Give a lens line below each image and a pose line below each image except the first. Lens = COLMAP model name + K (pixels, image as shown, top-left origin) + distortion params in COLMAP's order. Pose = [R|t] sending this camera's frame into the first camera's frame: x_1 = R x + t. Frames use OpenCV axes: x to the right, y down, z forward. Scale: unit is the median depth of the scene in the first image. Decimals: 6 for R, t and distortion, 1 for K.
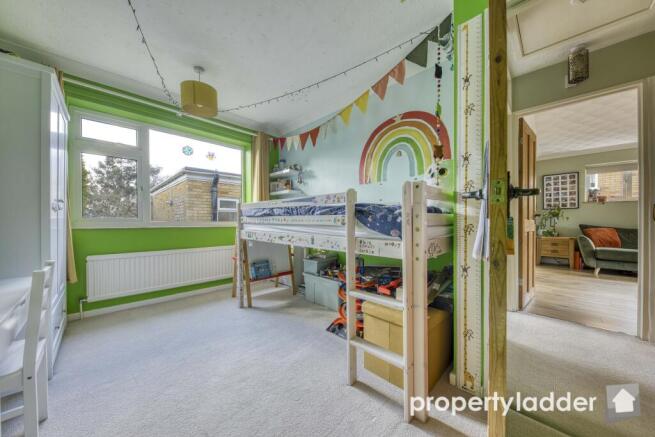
lens RADIAL K [[229.4, 0, 330.3], [0, 229.4, 222.2], [0, 0, 1]] dist [0.001550, -0.003062]
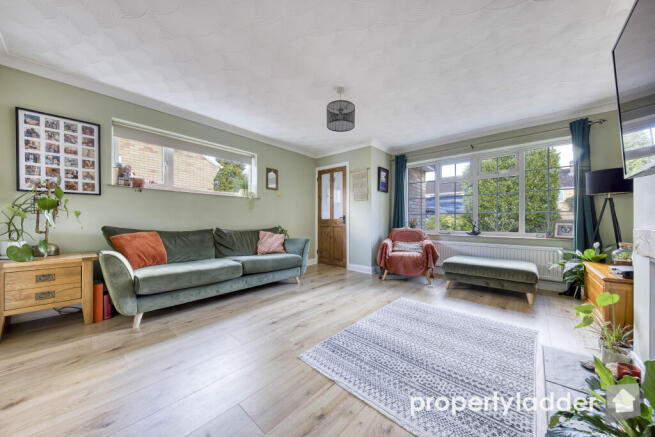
lens RADIAL K [[229.4, 0, 326.3], [0, 229.4, 221.7], [0, 0, 1]] dist [0.001550, -0.003062]
pose [[-0.041856, -0.003068, 0.999119, 0.548276], [0.004537, 0.999984, 0.003261, -0.000864], [-0.999113, 0.004669, -0.041841, 0.513570]]
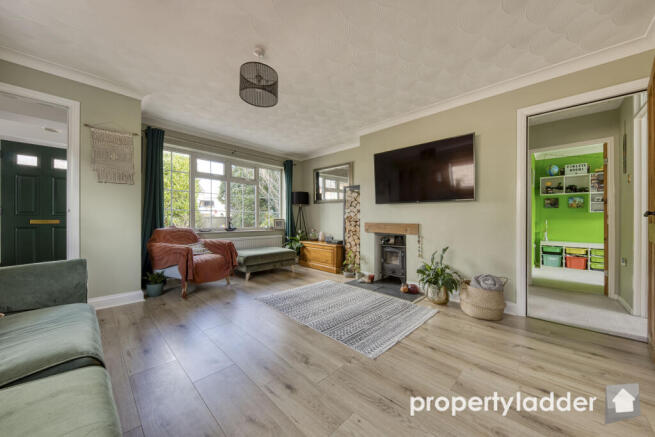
lens RADIAL K [[229.4, 0, 329.8], [0, 229.4, 220.6], [0, 0, 1]] dist [0.001550, -0.003062]
pose [[-0.999770, -0.004217, -0.021033, 5.885015], [-0.004476, 0.999914, 0.012311, -0.039390], [0.020980, 0.012402, -0.999703, 5.134805]]
